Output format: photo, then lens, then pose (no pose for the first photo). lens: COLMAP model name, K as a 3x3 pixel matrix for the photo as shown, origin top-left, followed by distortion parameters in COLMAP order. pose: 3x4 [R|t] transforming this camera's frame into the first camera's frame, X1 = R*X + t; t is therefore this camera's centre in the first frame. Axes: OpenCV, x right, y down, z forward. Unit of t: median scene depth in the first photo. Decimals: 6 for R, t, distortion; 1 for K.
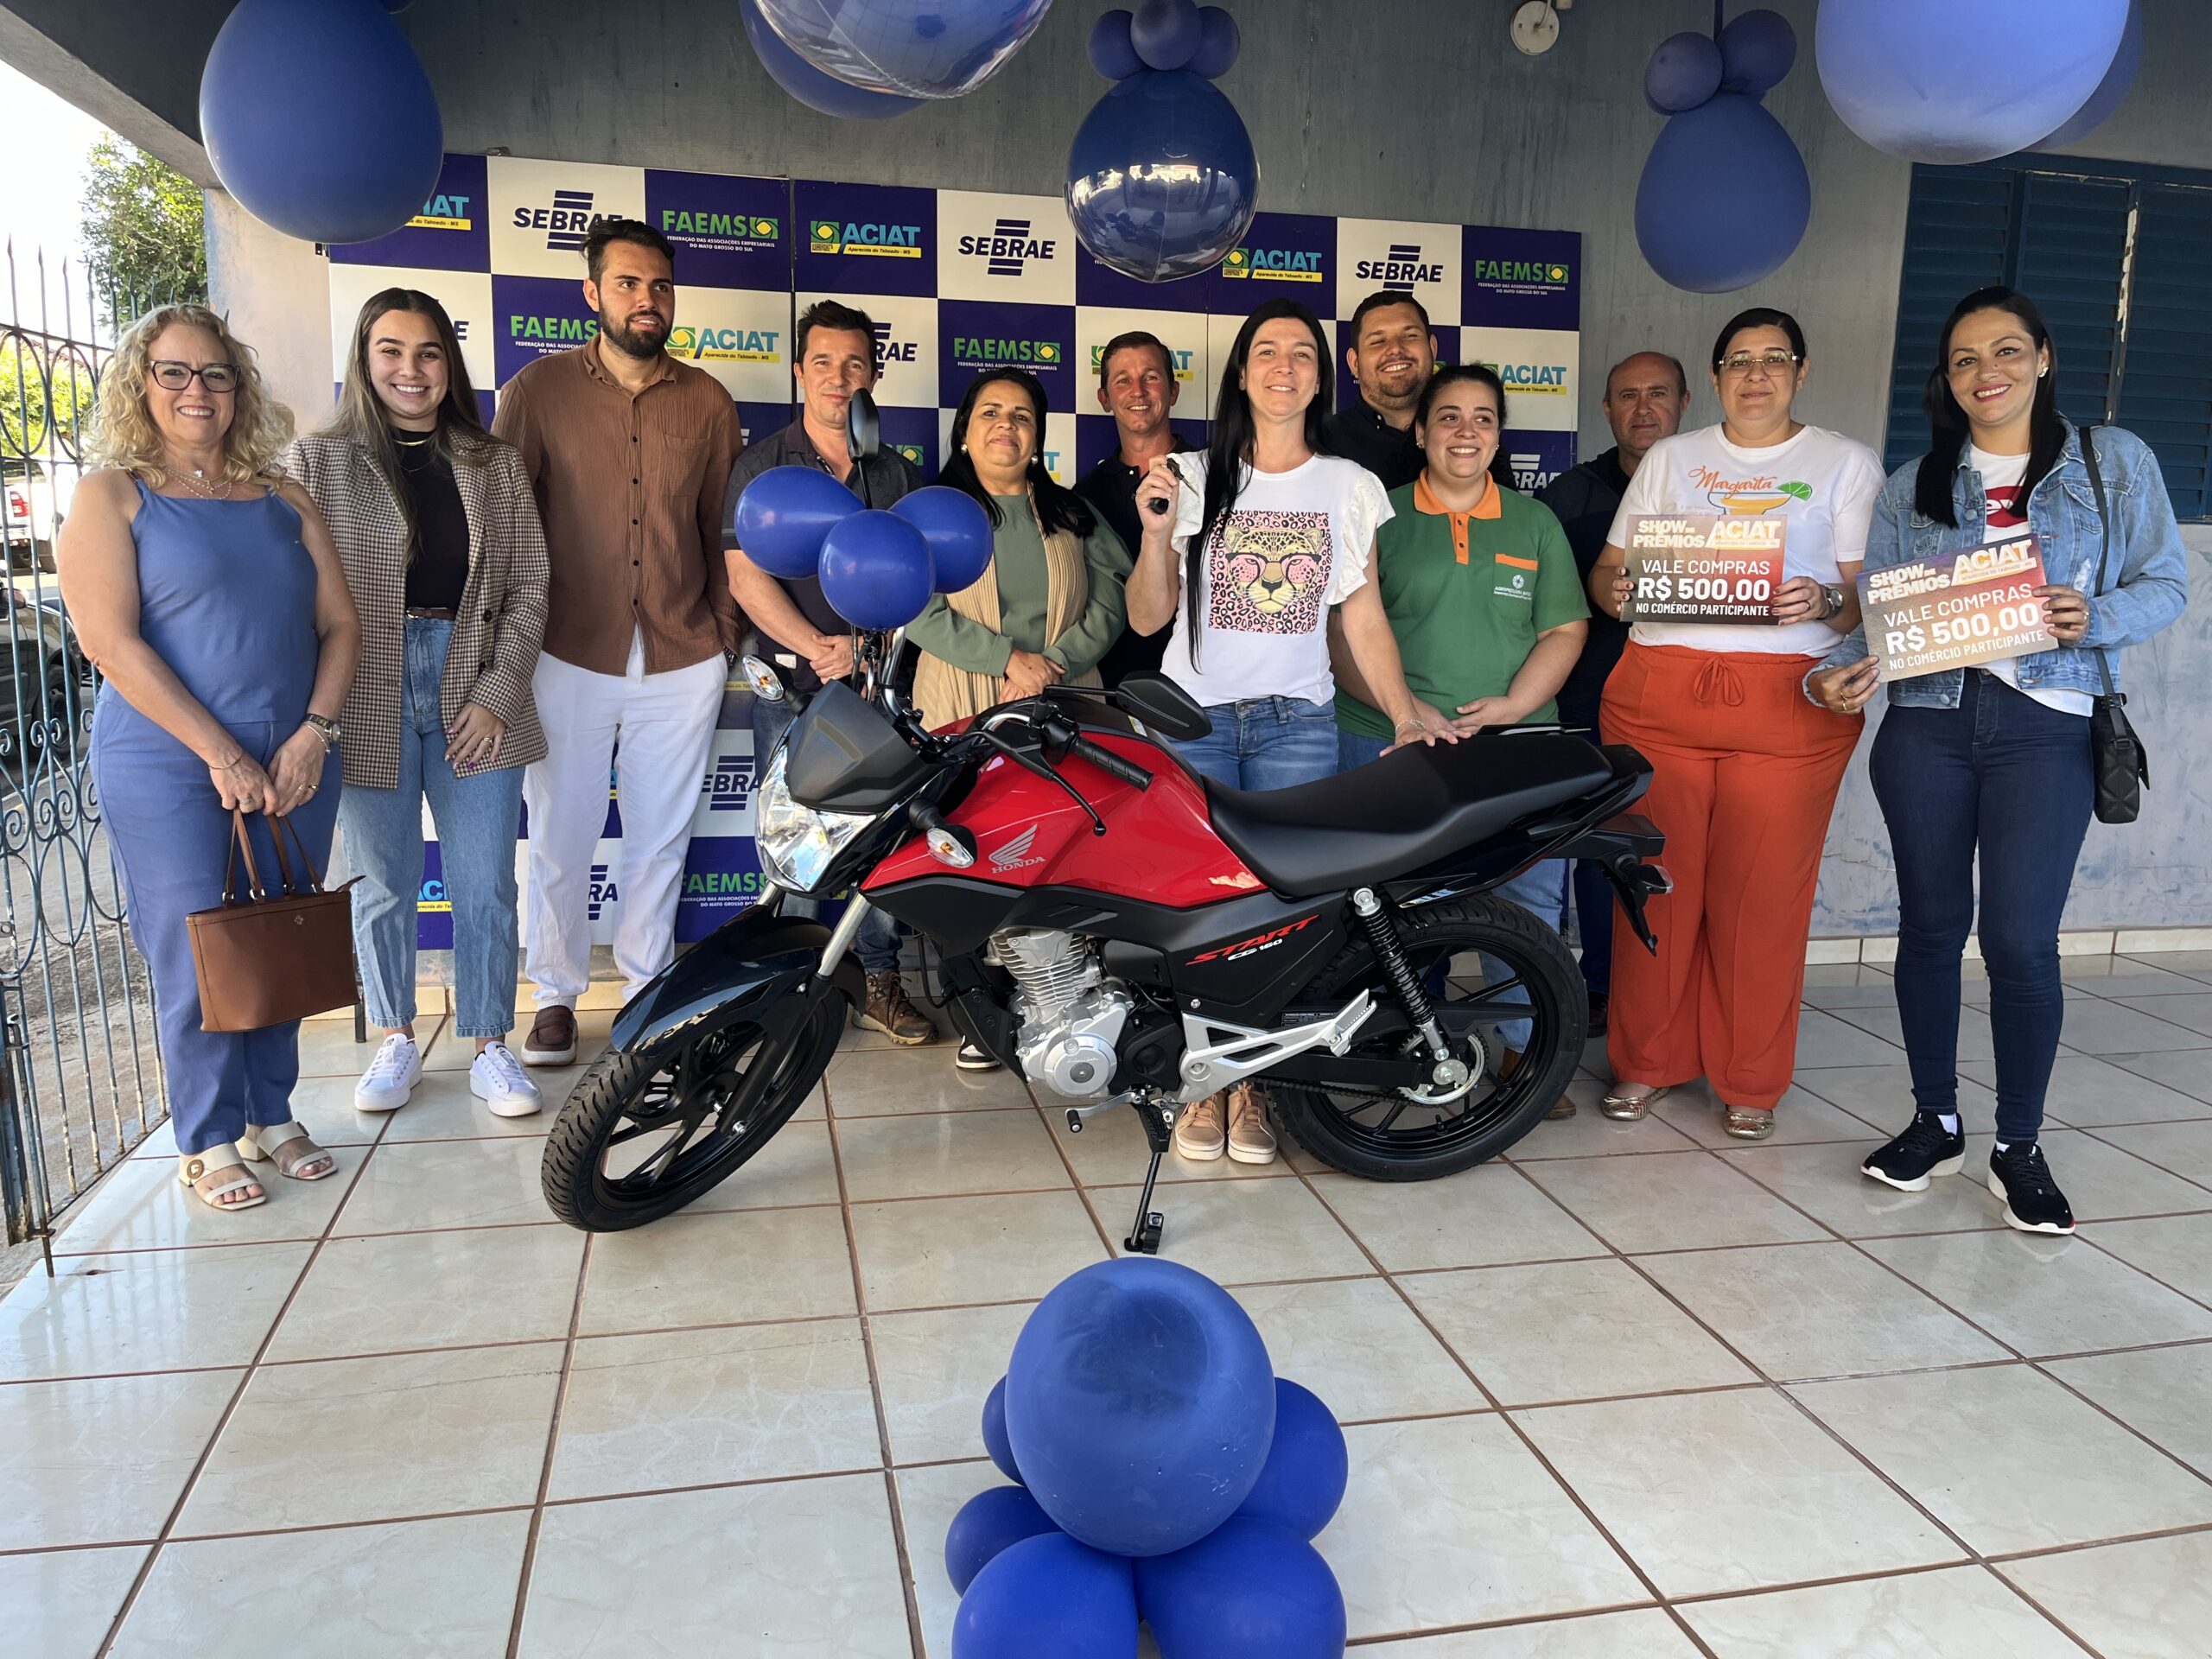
lens RADIAL K [[1708.5, 0, 1115.1], [0, 1708.5, 811.6], [0, 0, 1]] dist [0.073722, -0.118150]
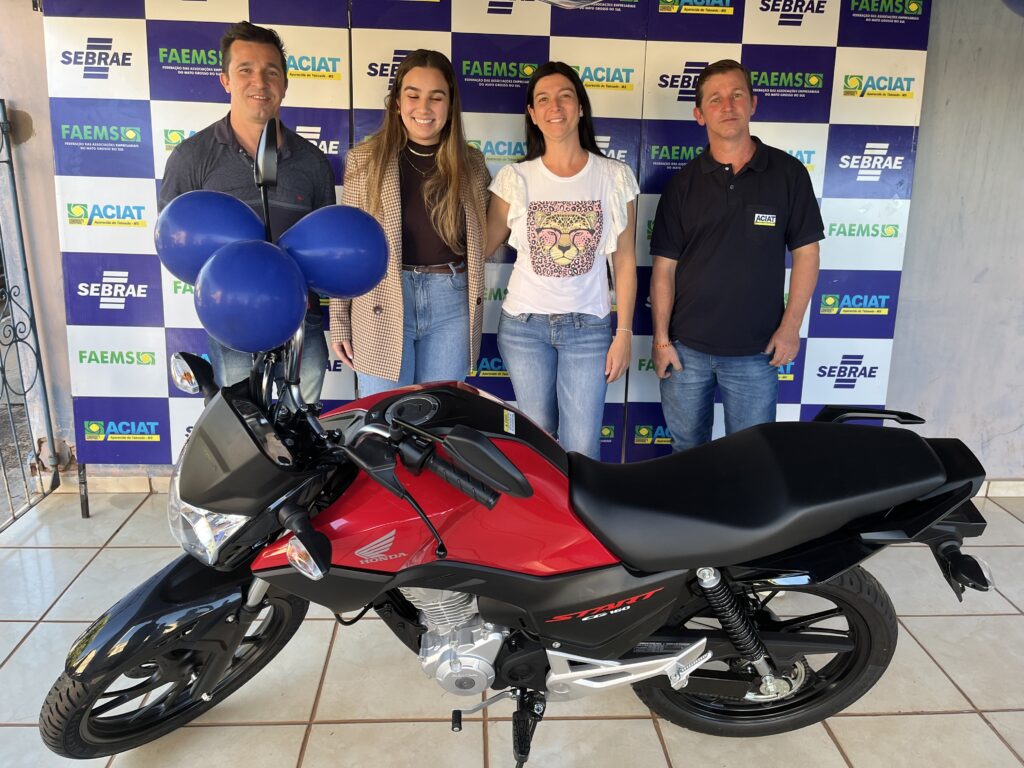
lens RADIAL K [[790.9, 0, 512.8], [0, 790.9, 383.2], [0, 0, 1]] dist [0.073722, -0.118150]
pose [[0.986392, 0.055109, -0.154899, 0.091093], [-0.034981, 0.990925, 0.129787, -0.137230], [0.160645, -0.122602, 0.979368, 0.458332]]
